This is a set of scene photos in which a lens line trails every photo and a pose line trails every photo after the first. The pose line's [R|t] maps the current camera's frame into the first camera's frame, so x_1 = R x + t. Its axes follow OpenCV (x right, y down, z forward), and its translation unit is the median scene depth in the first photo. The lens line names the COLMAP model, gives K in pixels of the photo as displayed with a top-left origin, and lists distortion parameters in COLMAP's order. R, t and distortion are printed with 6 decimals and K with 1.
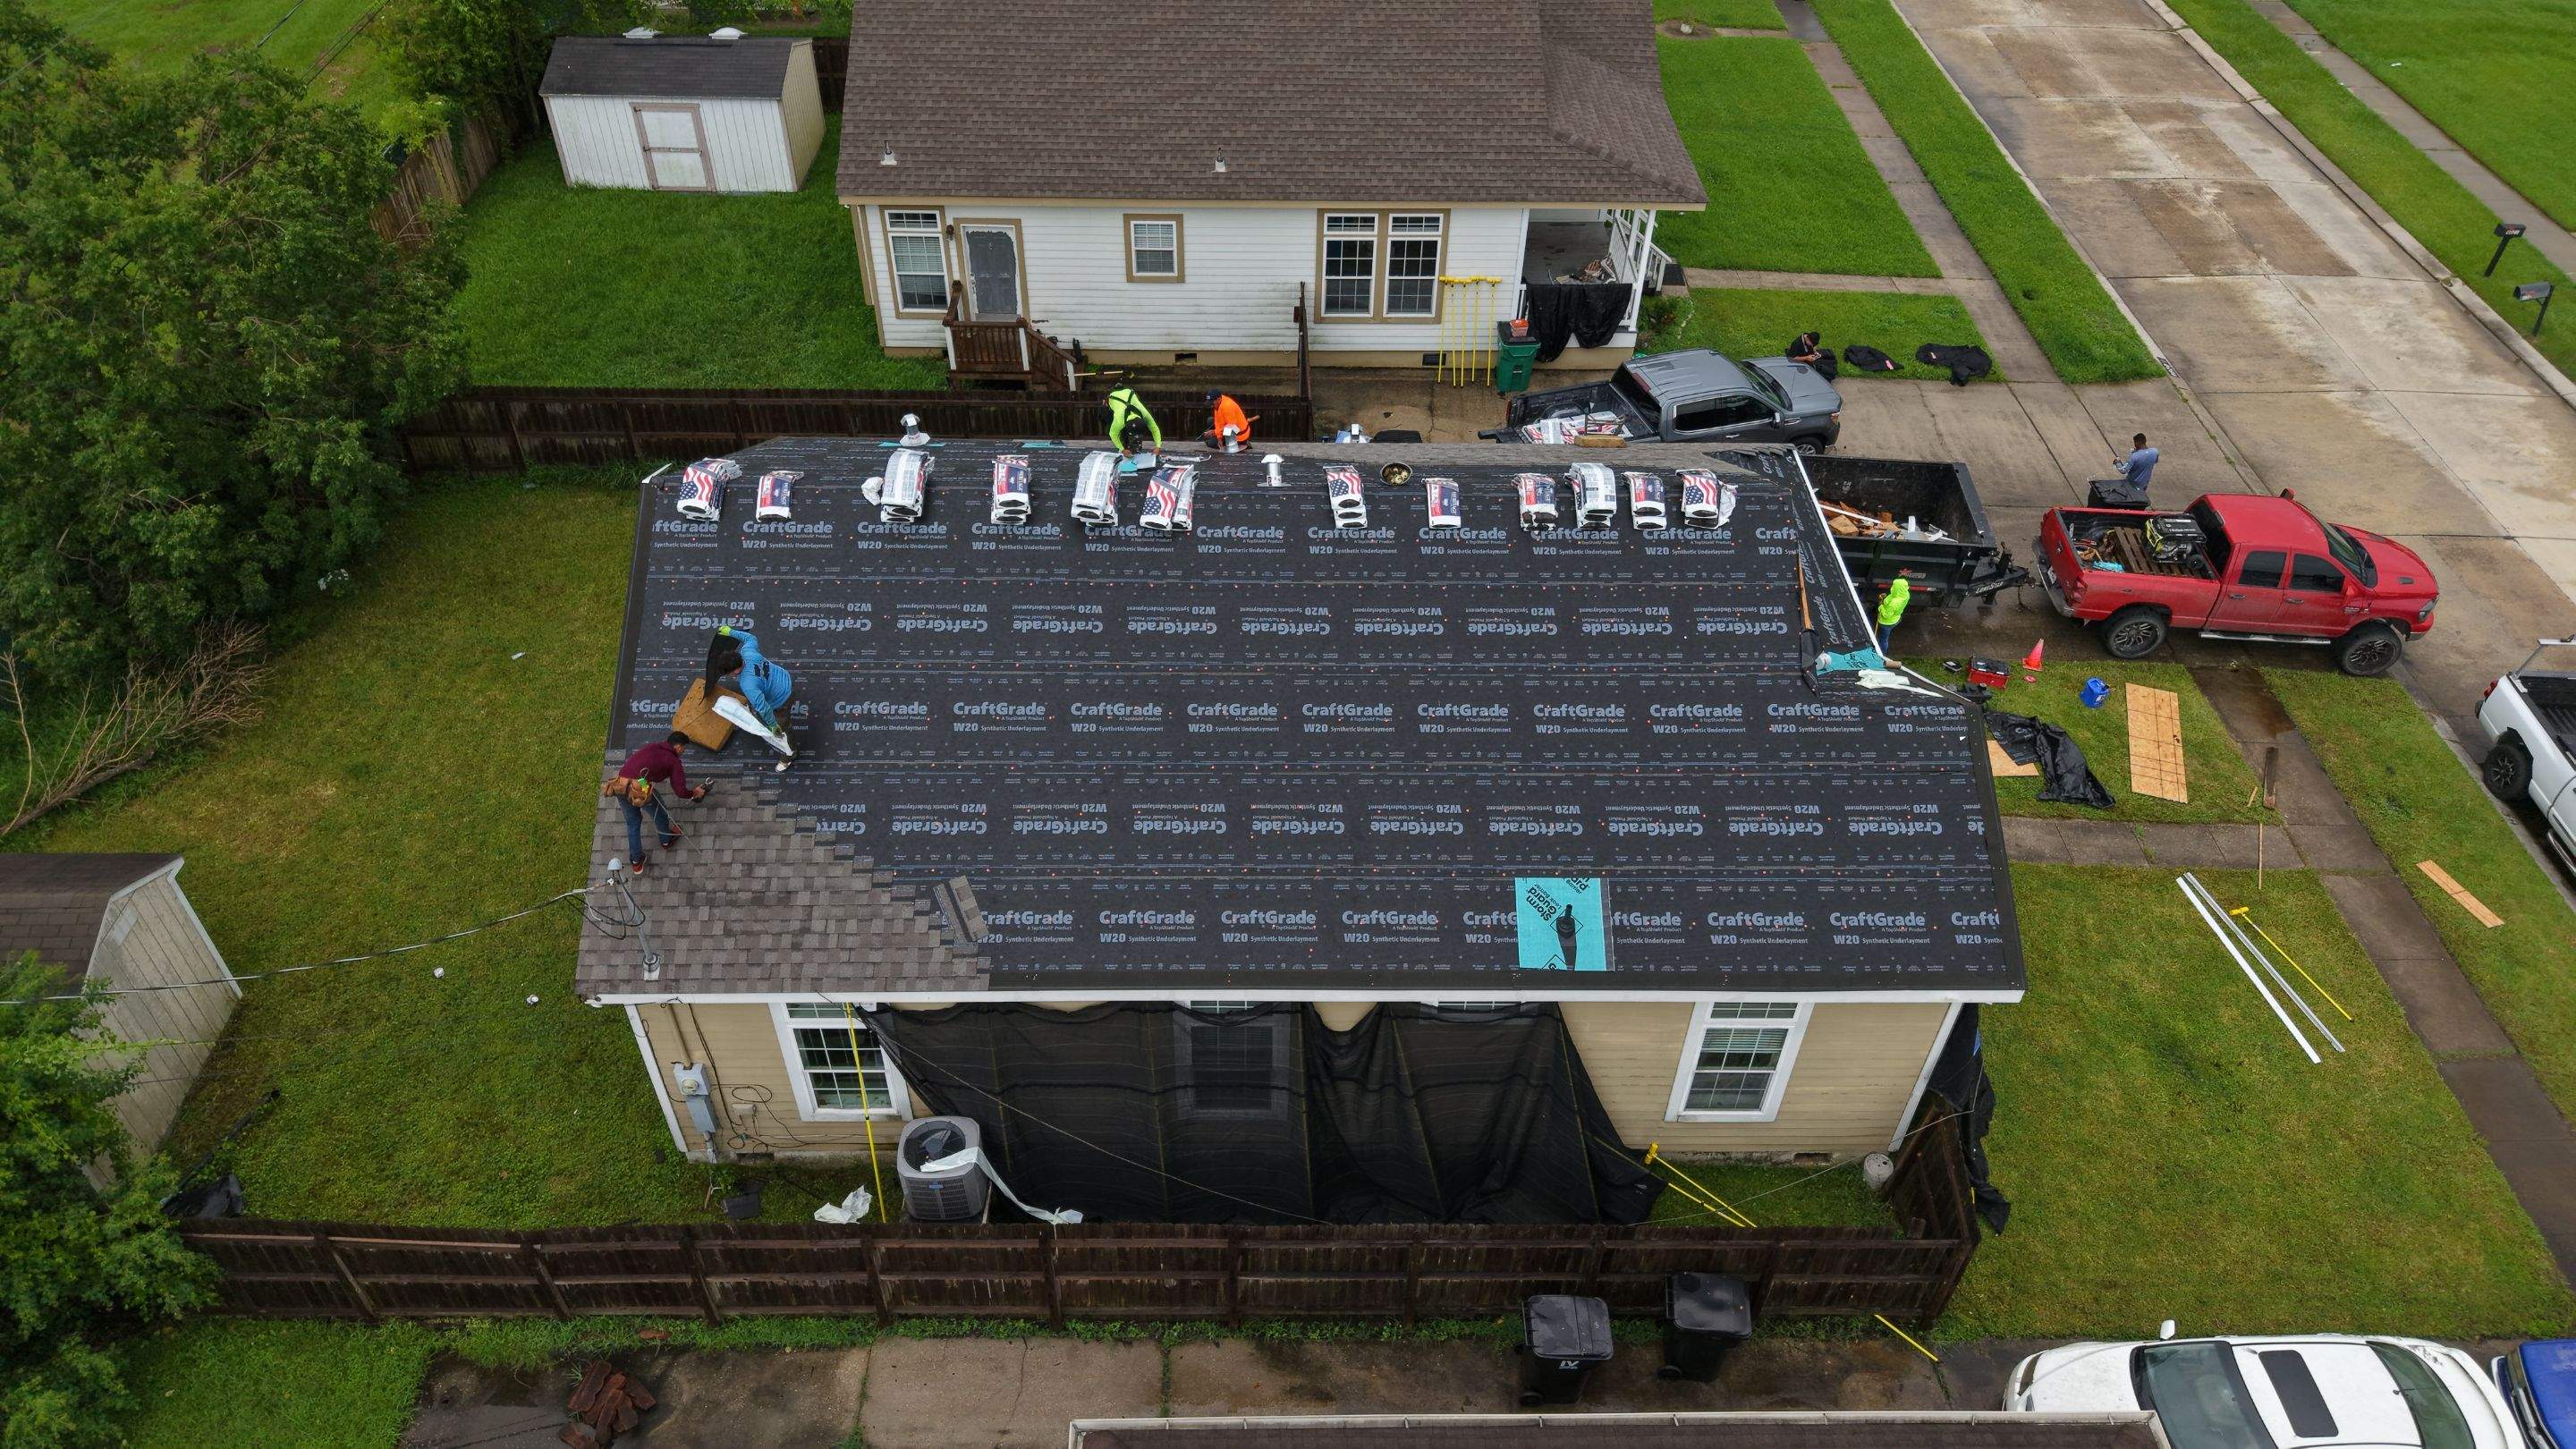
lens RADIAL K [[1704.2, 0, 1281.6], [0, 1704.2, 730.2], [0, 0, 1]] dist [0.041788, -0.048200]
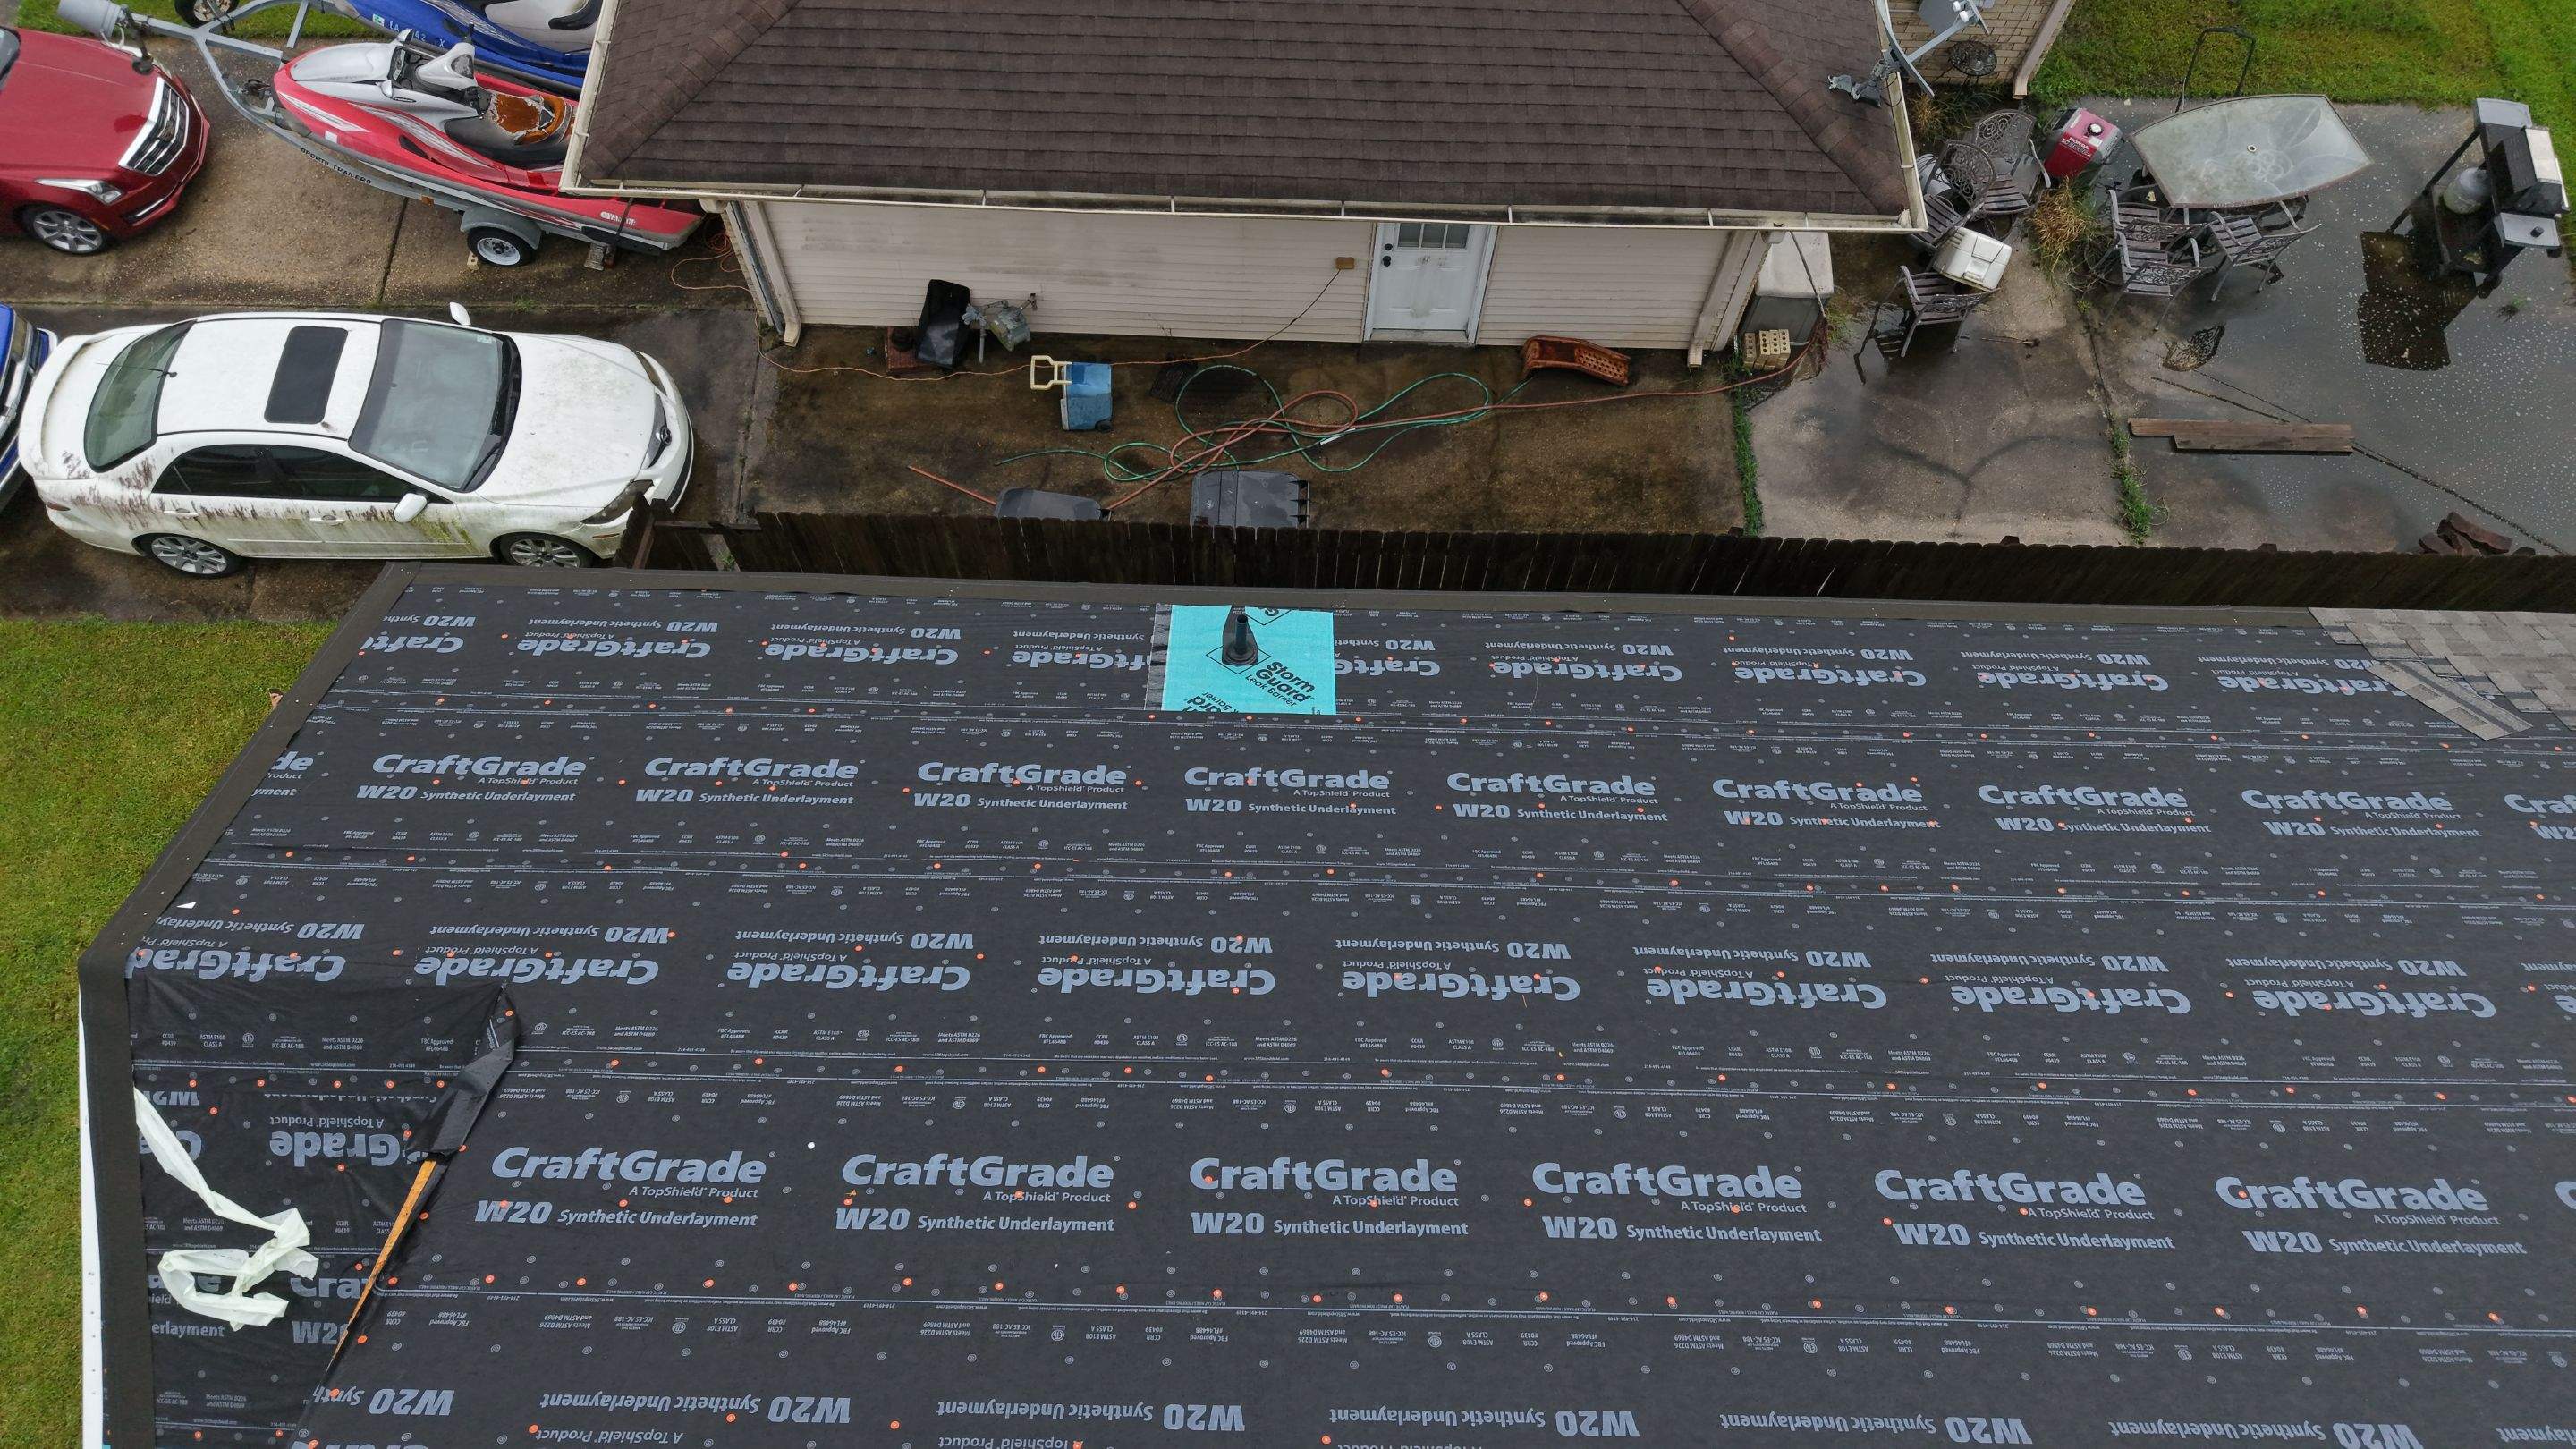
lens RADIAL K [[1704.2, 0, 1281.6], [0, 1704.2, 730.2], [0, 0, 1]] dist [0.041788, -0.048200]
pose [[-0.998893, -0.038777, -0.026641, 0.152950], [-0.014300, -0.289223, 0.957155, -0.348130], [-0.044821, 0.956476, 0.288348, 0.802934]]
